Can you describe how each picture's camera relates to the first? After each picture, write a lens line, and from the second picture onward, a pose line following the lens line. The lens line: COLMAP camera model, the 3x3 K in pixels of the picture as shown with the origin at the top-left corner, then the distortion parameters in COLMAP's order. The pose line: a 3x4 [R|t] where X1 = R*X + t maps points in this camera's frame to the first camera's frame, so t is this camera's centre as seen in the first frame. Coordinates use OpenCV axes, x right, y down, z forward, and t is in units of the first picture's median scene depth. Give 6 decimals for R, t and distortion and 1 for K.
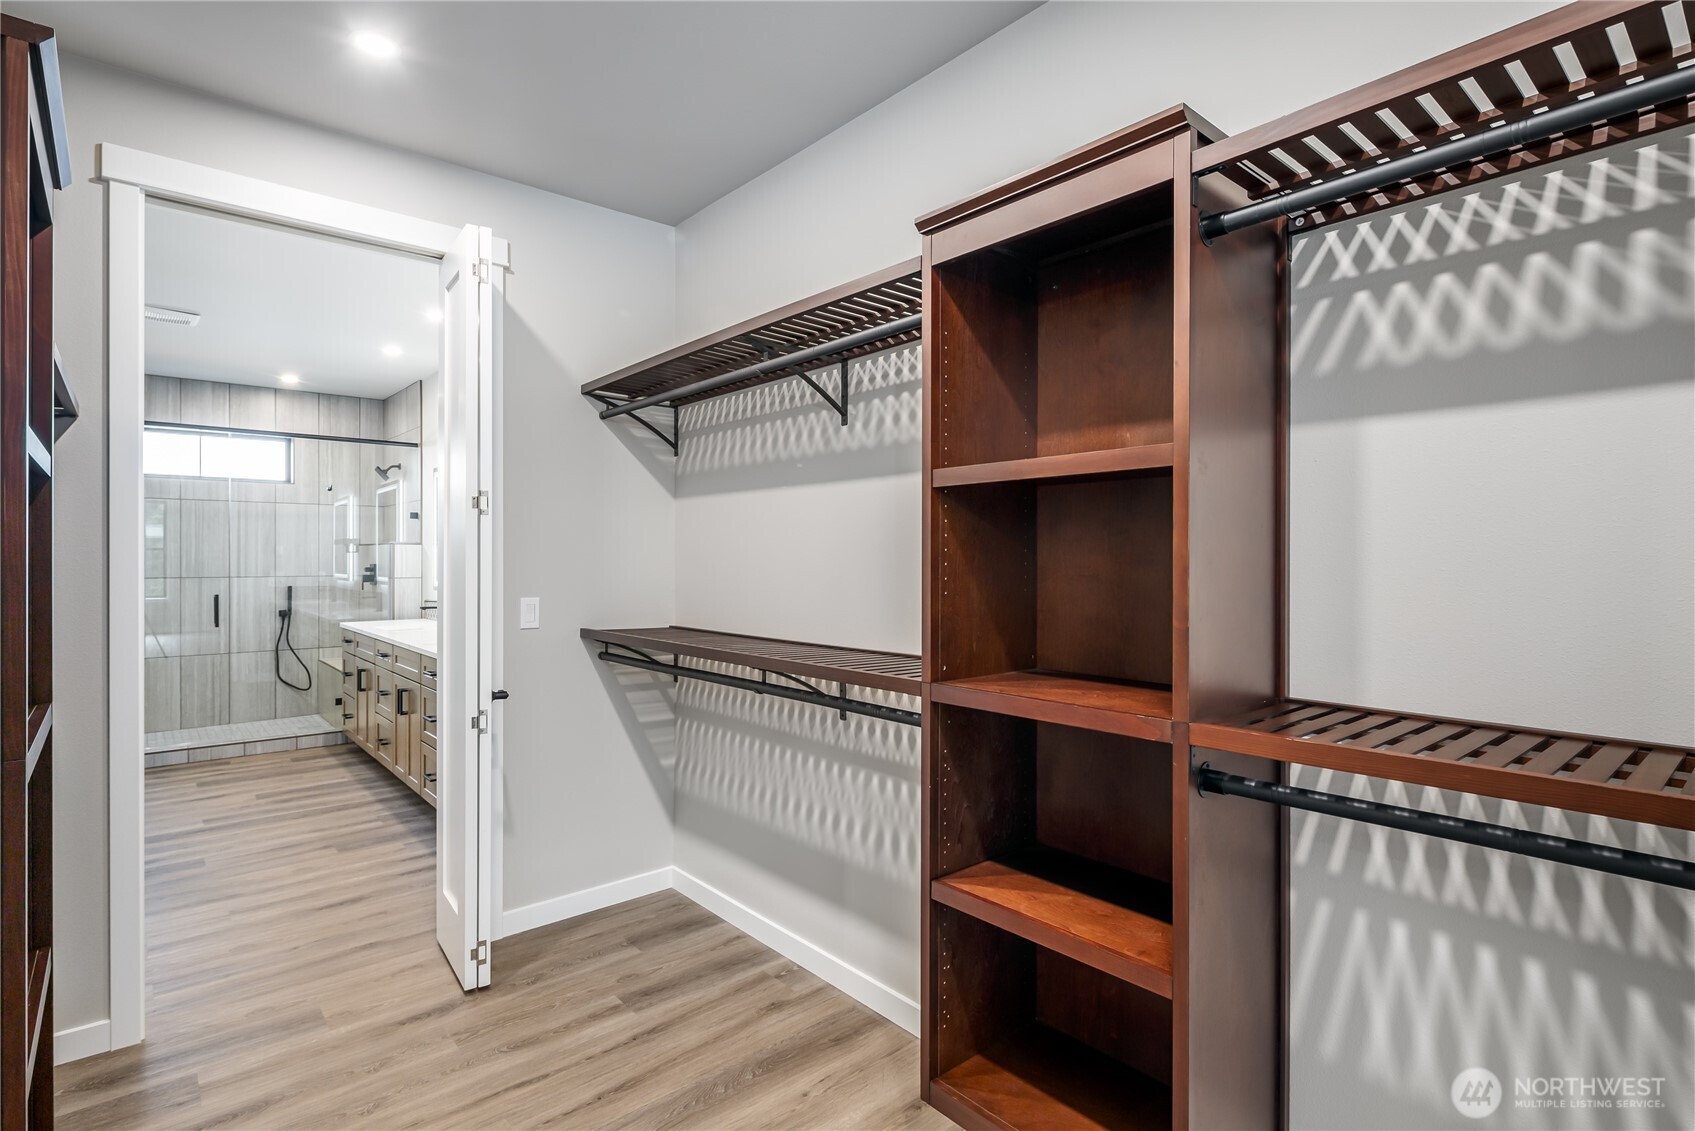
lens RADIAL K [[837.2, 0, 850.8], [0, 837.2, 563.5], [0, 0, 1]] dist [0.003737, -0.003467]
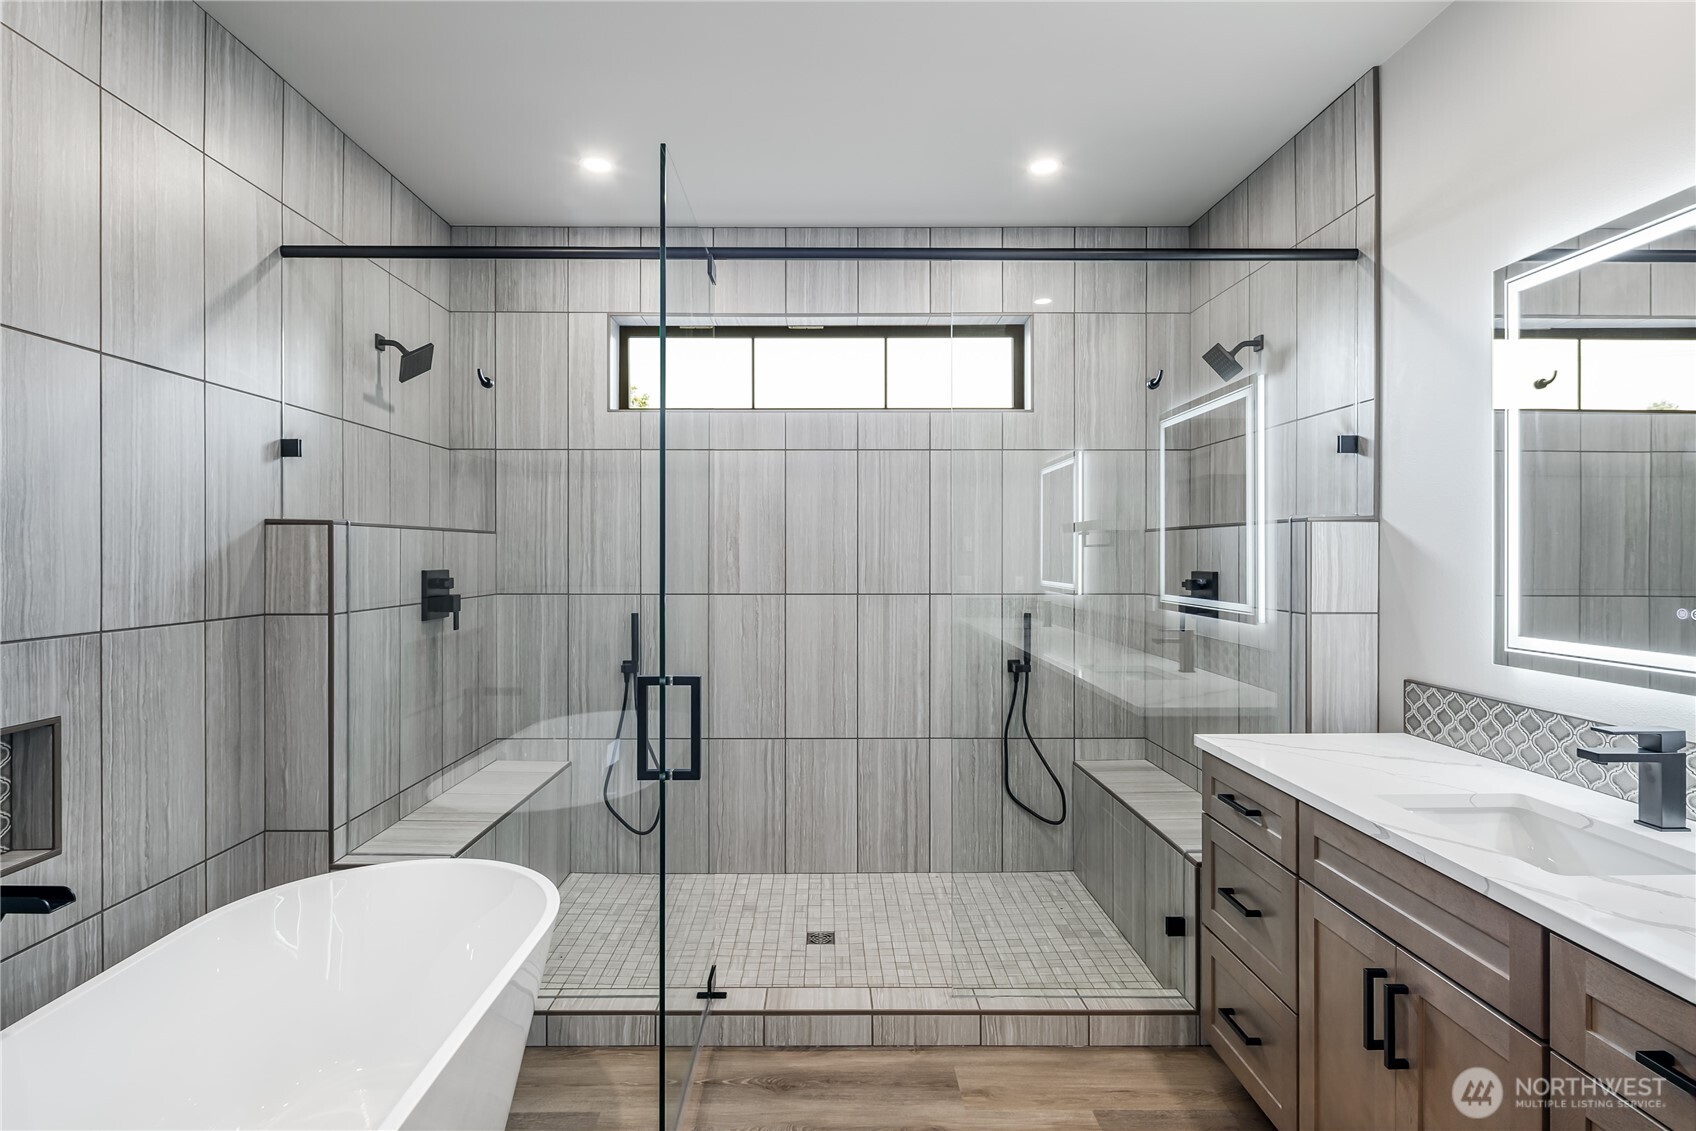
lens RADIAL K [[837.7, 0, 835.1], [0, 837.7, 559.0], [0, 0, 1]] dist [0.003737, -0.003467]
pose [[0.764546, 0.001612, -0.644567, -0.437586], [-0.001469, 0.999999, 0.000757, -0.005896], [0.644567, 0.000368, 0.764548, 0.545952]]
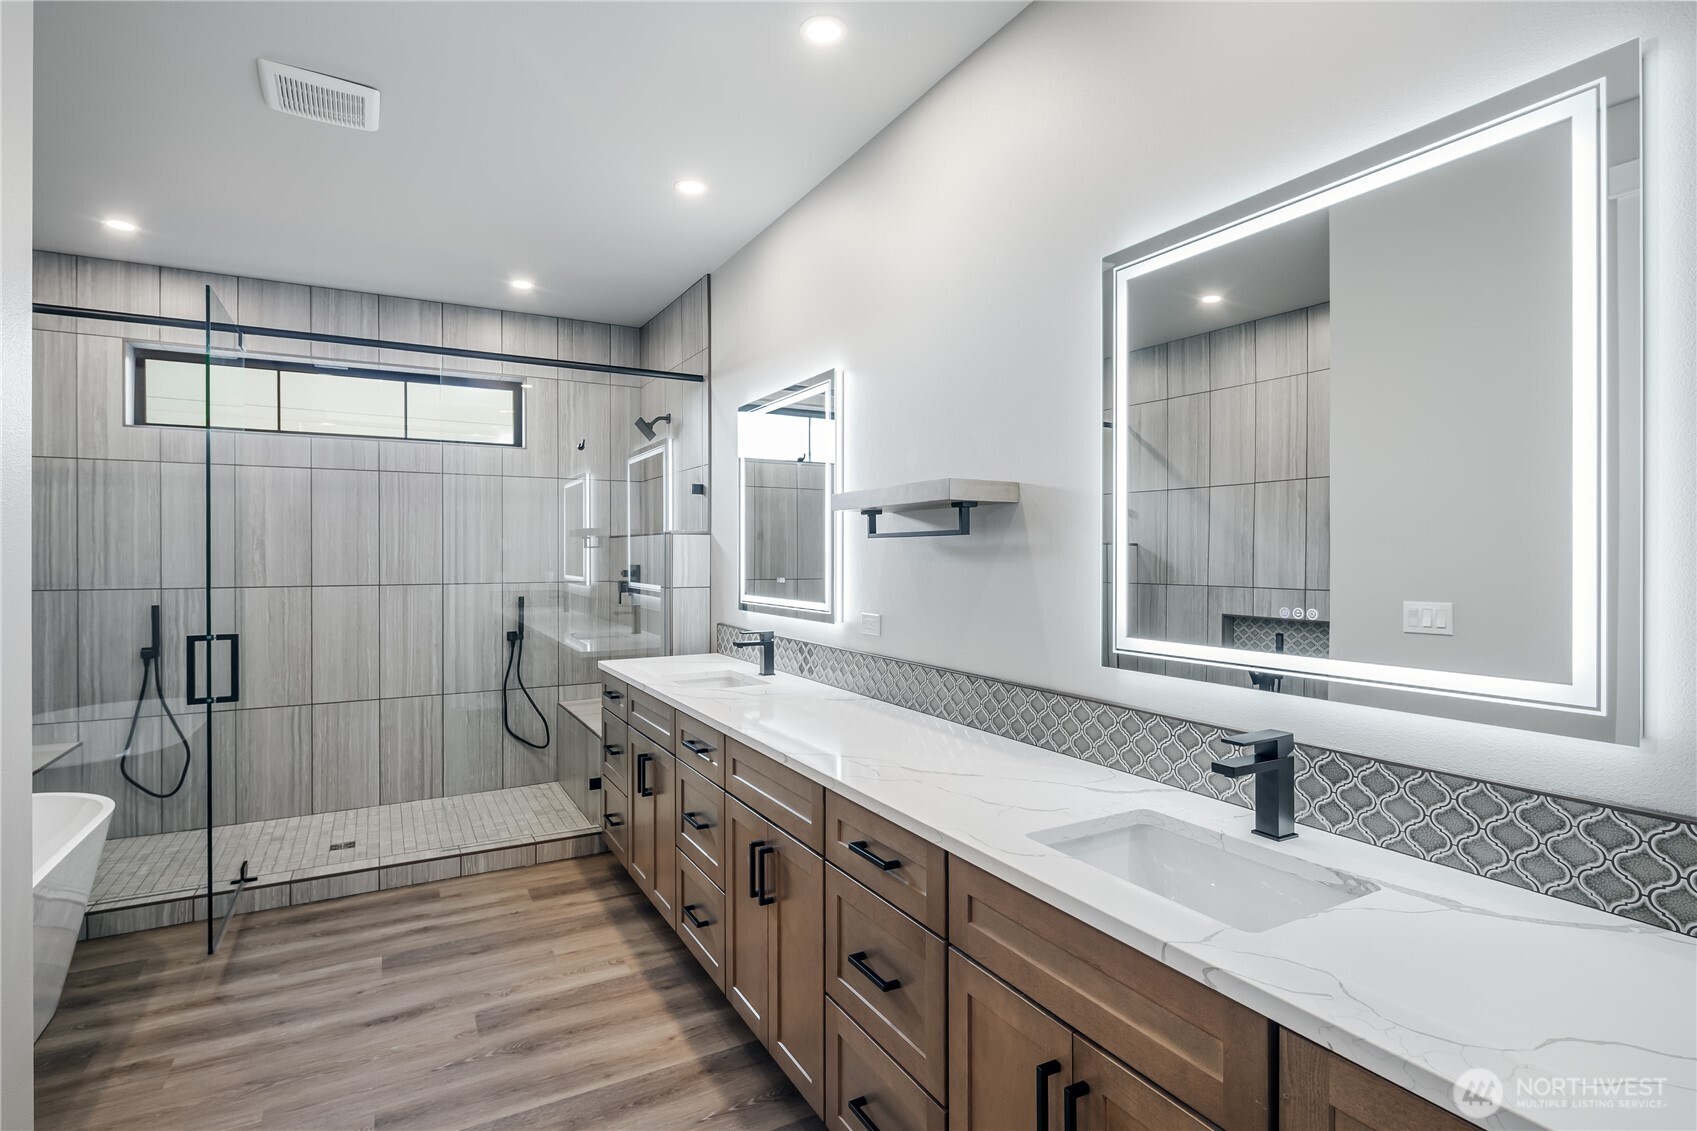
lens RADIAL K [[838.2, 0, 849.2], [0, 838.2, 556.9], [0, 0, 1]] dist [0.003737, -0.003467]
pose [[0.979886, -0.001685, -0.199553, -0.270127], [0.001692, 0.999999, -0.000135, -0.005123], [0.199553, -0.000206, 0.979887, 0.381915]]
